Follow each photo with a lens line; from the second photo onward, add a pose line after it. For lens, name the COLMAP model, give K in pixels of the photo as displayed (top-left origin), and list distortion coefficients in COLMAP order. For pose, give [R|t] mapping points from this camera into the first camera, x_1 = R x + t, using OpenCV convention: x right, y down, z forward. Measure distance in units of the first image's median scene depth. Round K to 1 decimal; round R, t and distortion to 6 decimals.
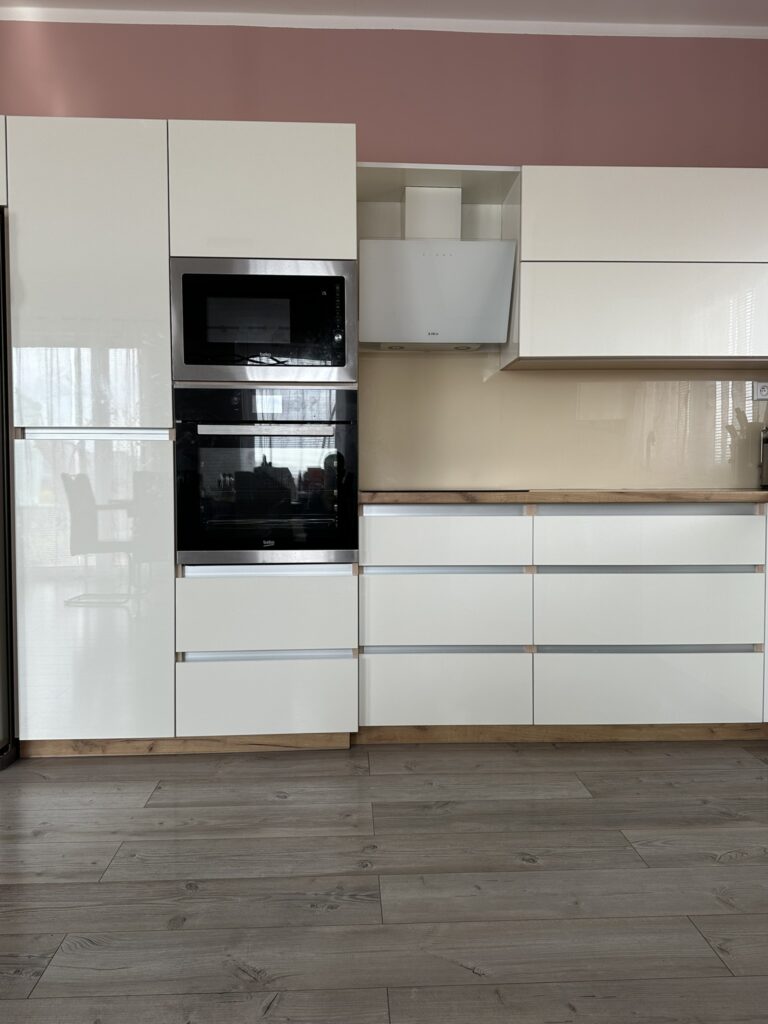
lens RADIAL K [[733.7, 0, 378.1], [0, 733.7, 510.0], [0, 0, 1]] dist [0.039054, -0.056014]
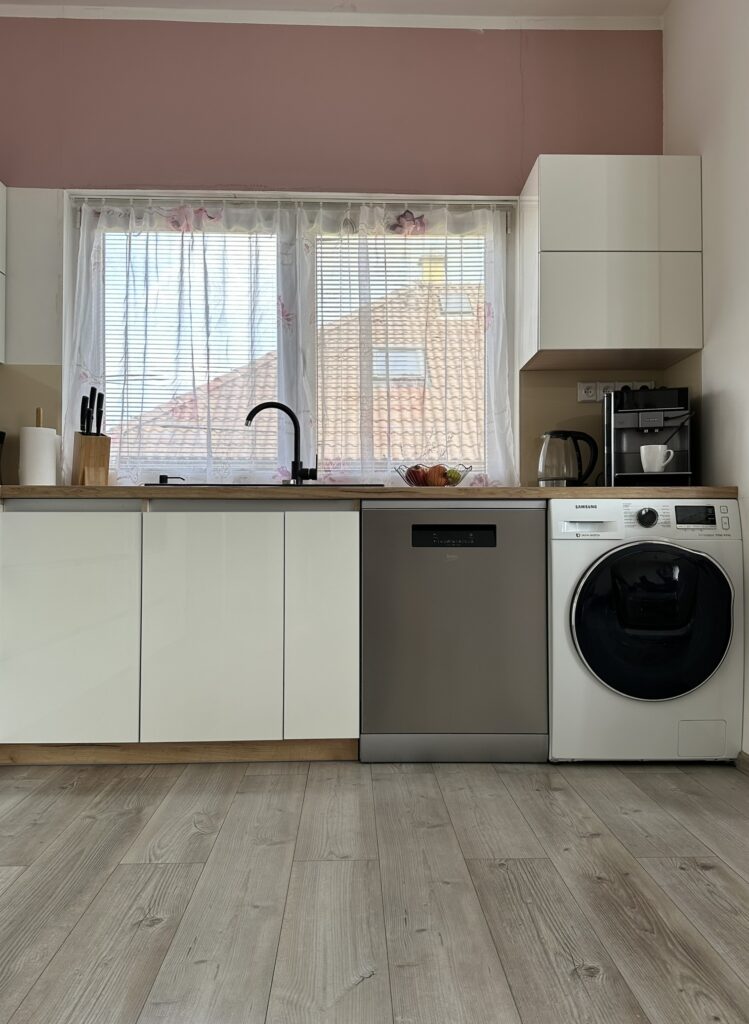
lens RADIAL K [[810.2, 0, 374.5], [0, 810.2, 512.0], [0, 0, 1]] dist [0.057347, -0.060845]
pose [[0.014479, 0.026060, 0.999556, -0.591751], [0.039185, 0.998878, -0.026610, 0.065284], [-0.999127, 0.039553, 0.013441, 0.654029]]
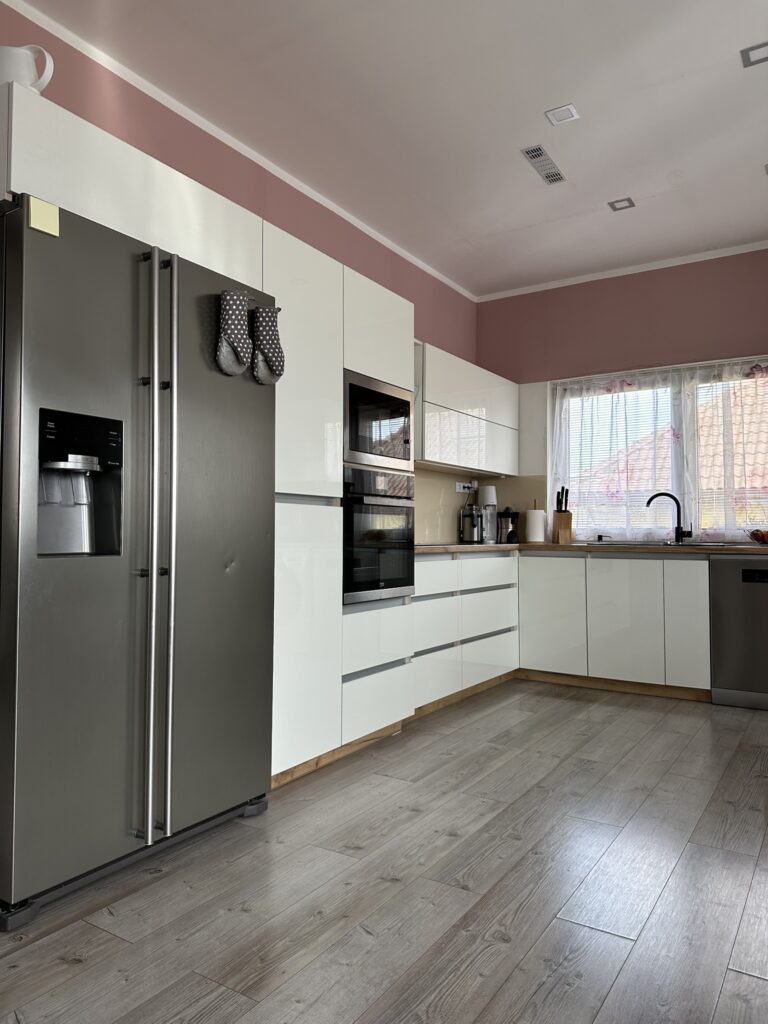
lens RADIAL K [[709.5, 0, 383.8], [0, 709.5, 508.9], [0, 0, 1]] dist [0.156371, -0.311816]
pose [[0.575963, 0.034395, 0.816752, -1.481815], [0.027714, 0.997719, -0.061560, -0.015354], [-0.817006, 0.058092, 0.573696, 0.271445]]
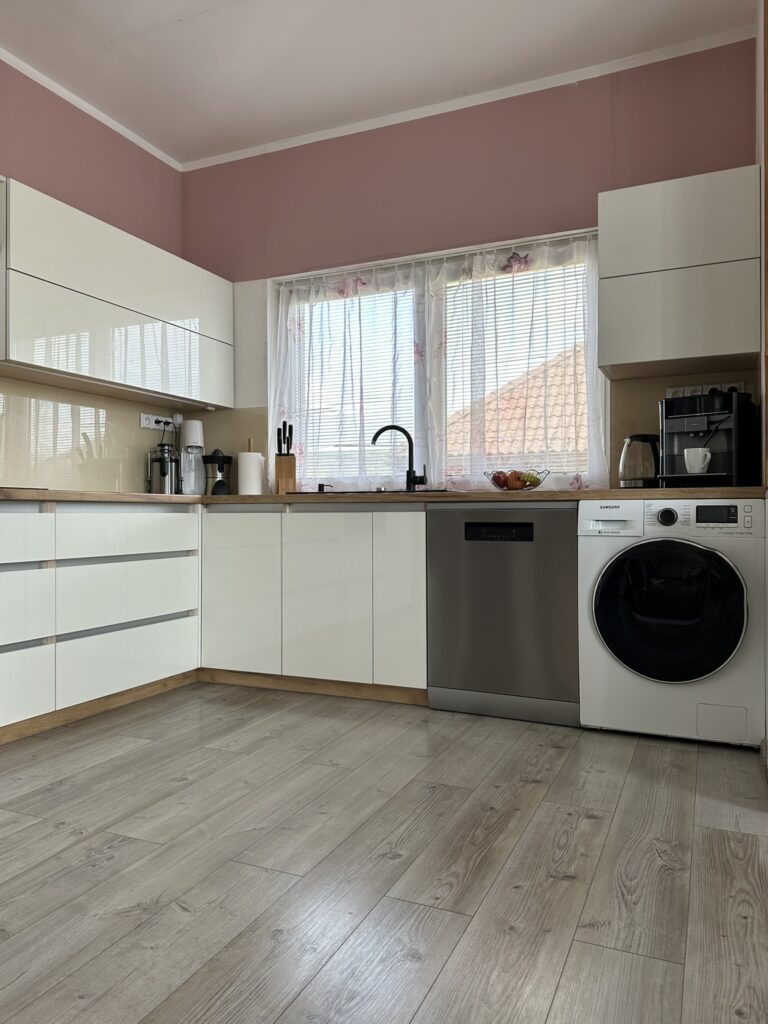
lens RADIAL K [[727.0, 0, 380.0], [0, 727.0, 512.6], [0, 0, 1]] dist [0.122068, -0.189026]
pose [[0.451124, 0.003873, 0.892453, -0.662870], [0.035529, 0.999120, -0.022295, 0.060636], [-0.891754, 0.041766, 0.450590, 0.117882]]
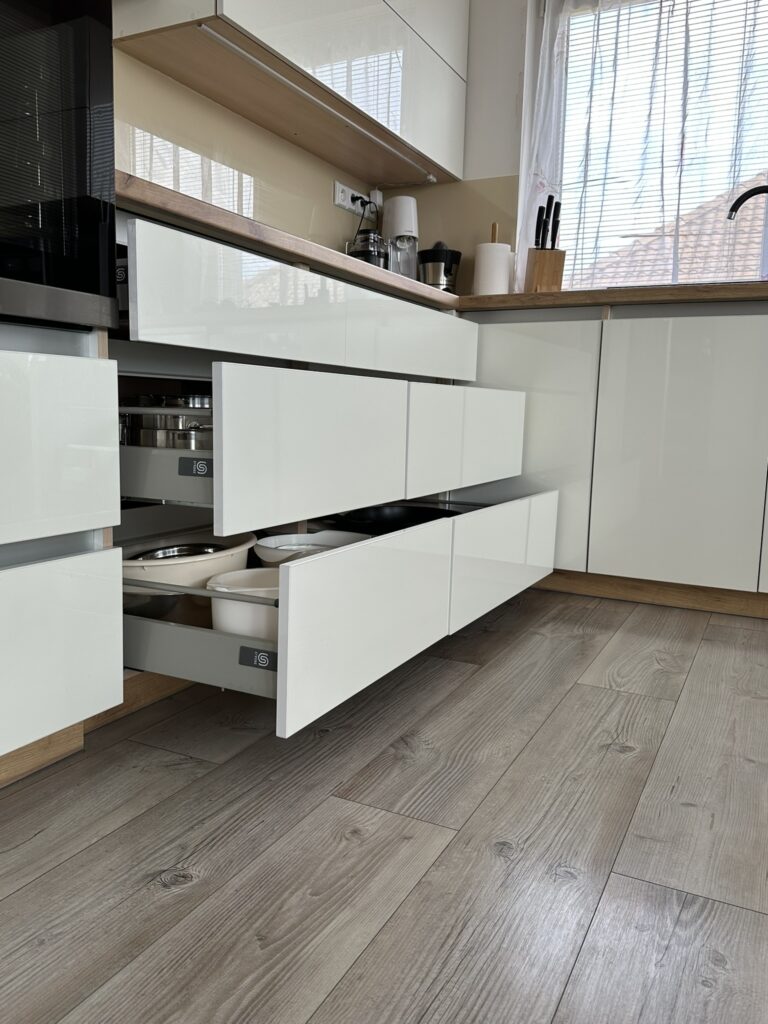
lens RADIAL K [[786.8, 0, 384.0], [0, 786.8, 512.0], [0, 0, 1]] dist [0.082602, -0.178408]
pose [[0.490083, -0.100691, 0.865840, -0.449305], [0.007295, 0.993745, 0.111436, 0.157008], [-0.871645, -0.048297, 0.487752, 0.751547]]
